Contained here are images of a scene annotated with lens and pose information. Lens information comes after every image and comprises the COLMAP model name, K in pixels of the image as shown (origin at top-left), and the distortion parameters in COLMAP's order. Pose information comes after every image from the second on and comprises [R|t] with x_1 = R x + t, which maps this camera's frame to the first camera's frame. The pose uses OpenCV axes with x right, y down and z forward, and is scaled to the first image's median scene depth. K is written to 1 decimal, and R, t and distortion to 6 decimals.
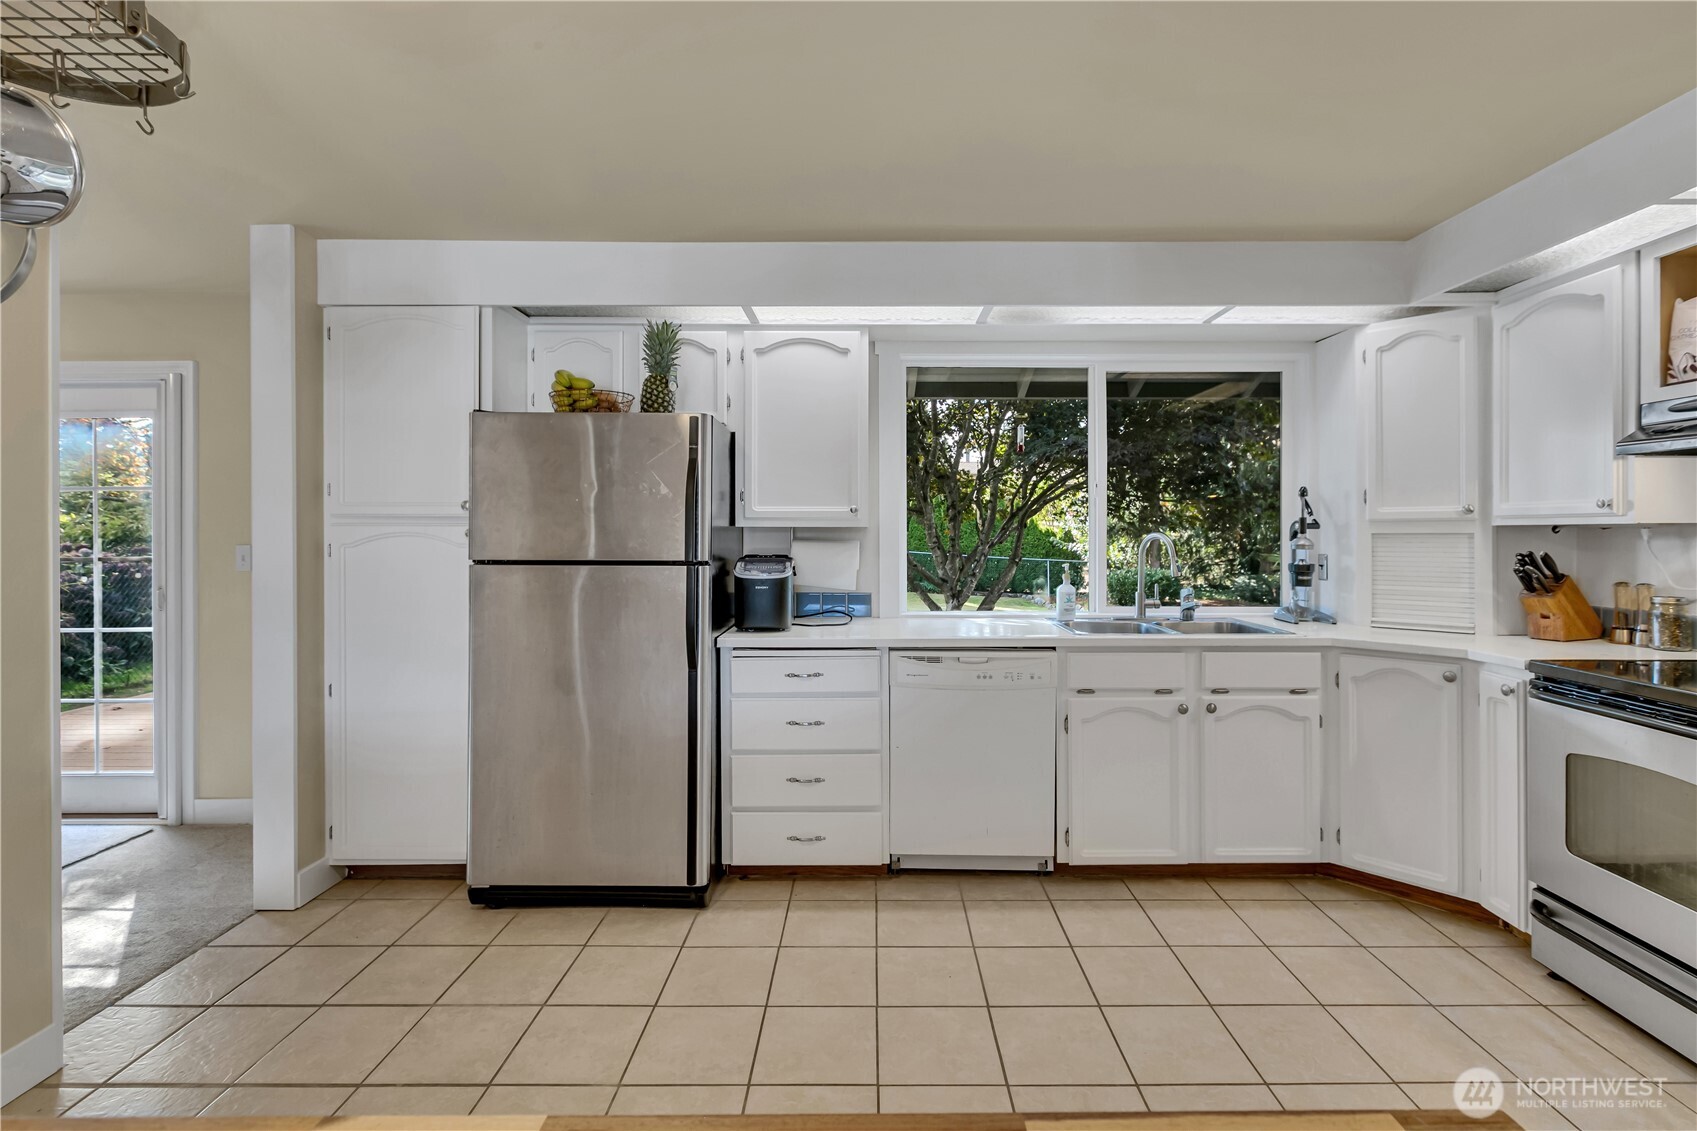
lens RADIAL K [[789.1, 0, 877.5], [0, 789.1, 539.4], [0, 0, 1]] dist [-0.004525, -0.000154]
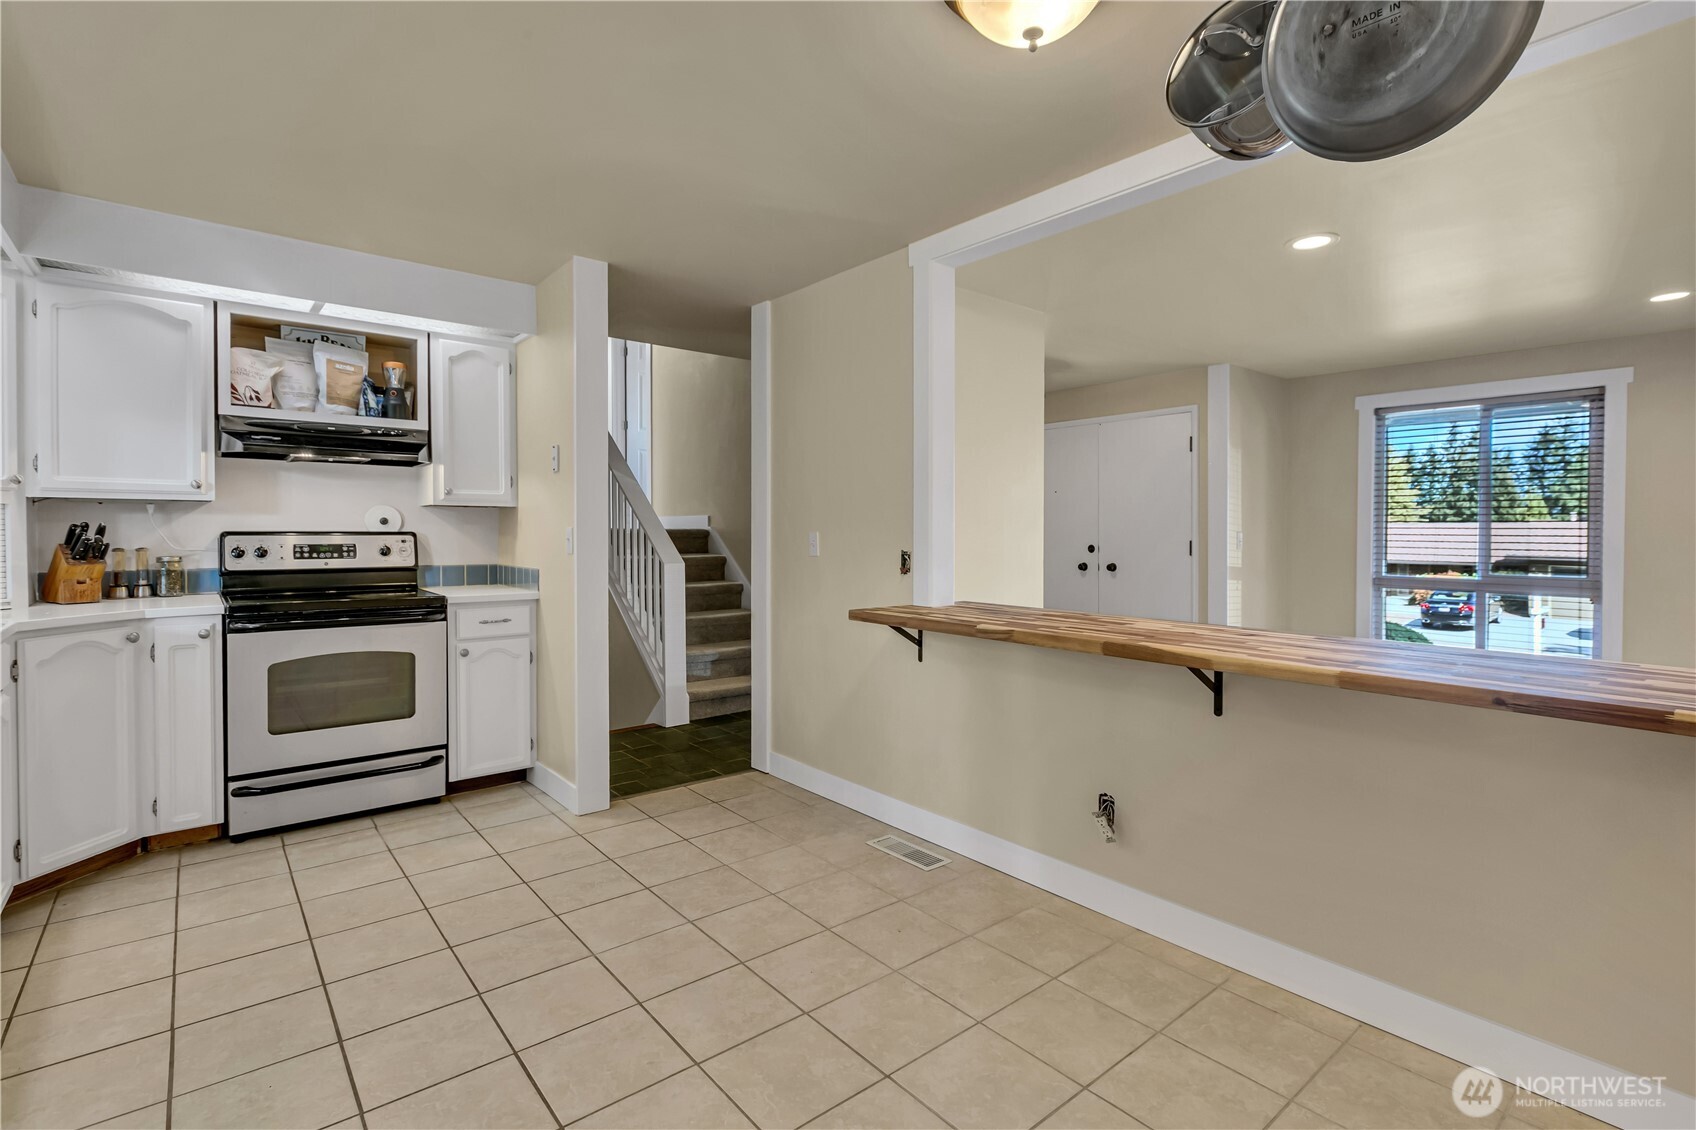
lens RADIAL K [[788.7, 0, 860.8], [0, 788.7, 539.8], [0, 0, 1]] dist [-0.004525, -0.000154]
pose [[-0.638728, -0.009998, 0.769368, -0.665209], [0.003163, 0.999873, 0.015619, 0.025092], [-0.769426, 0.012410, -0.638615, 0.836857]]
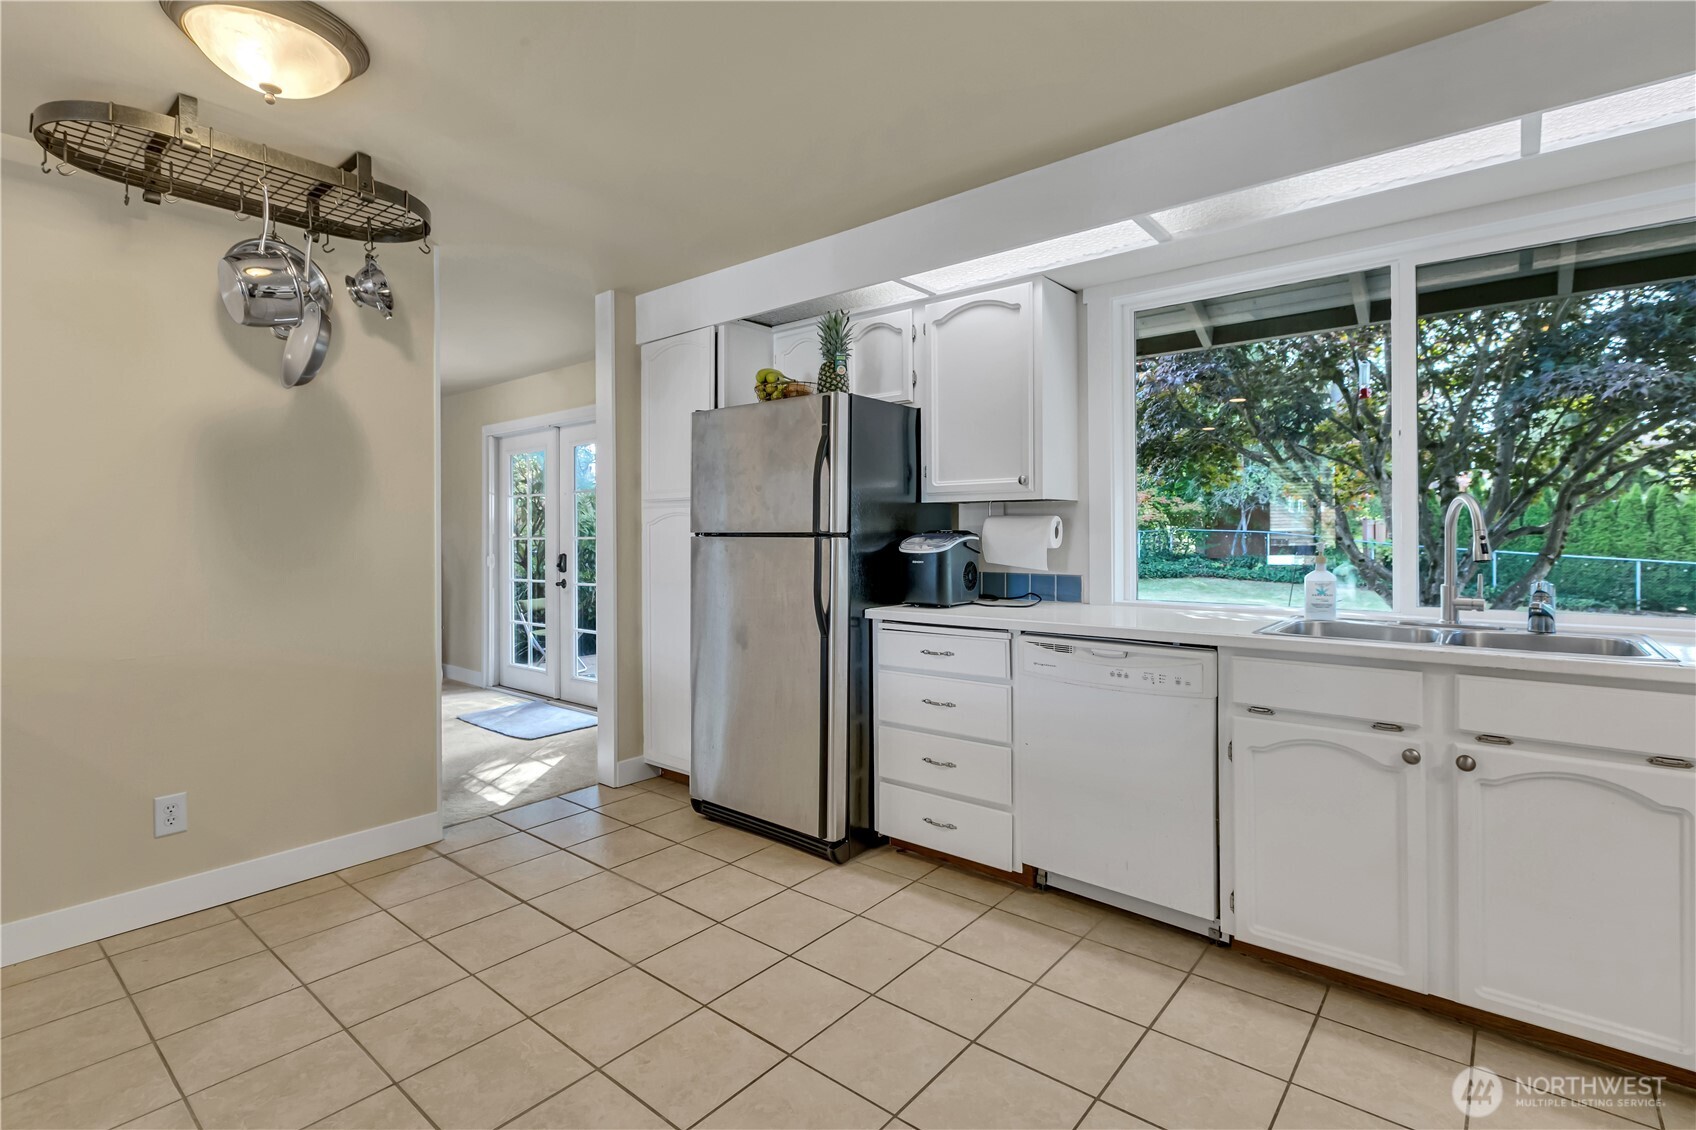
lens RADIAL K [[788.7, 0, 875.8], [0, 788.7, 550.4], [0, 0, 1]] dist [-0.004525, -0.000154]
pose [[0.773509, 0.008317, -0.633731, 0.453720], [-0.002358, 0.999945, 0.010246, 0.037714], [0.633781, -0.006431, 0.773486, 0.210523]]
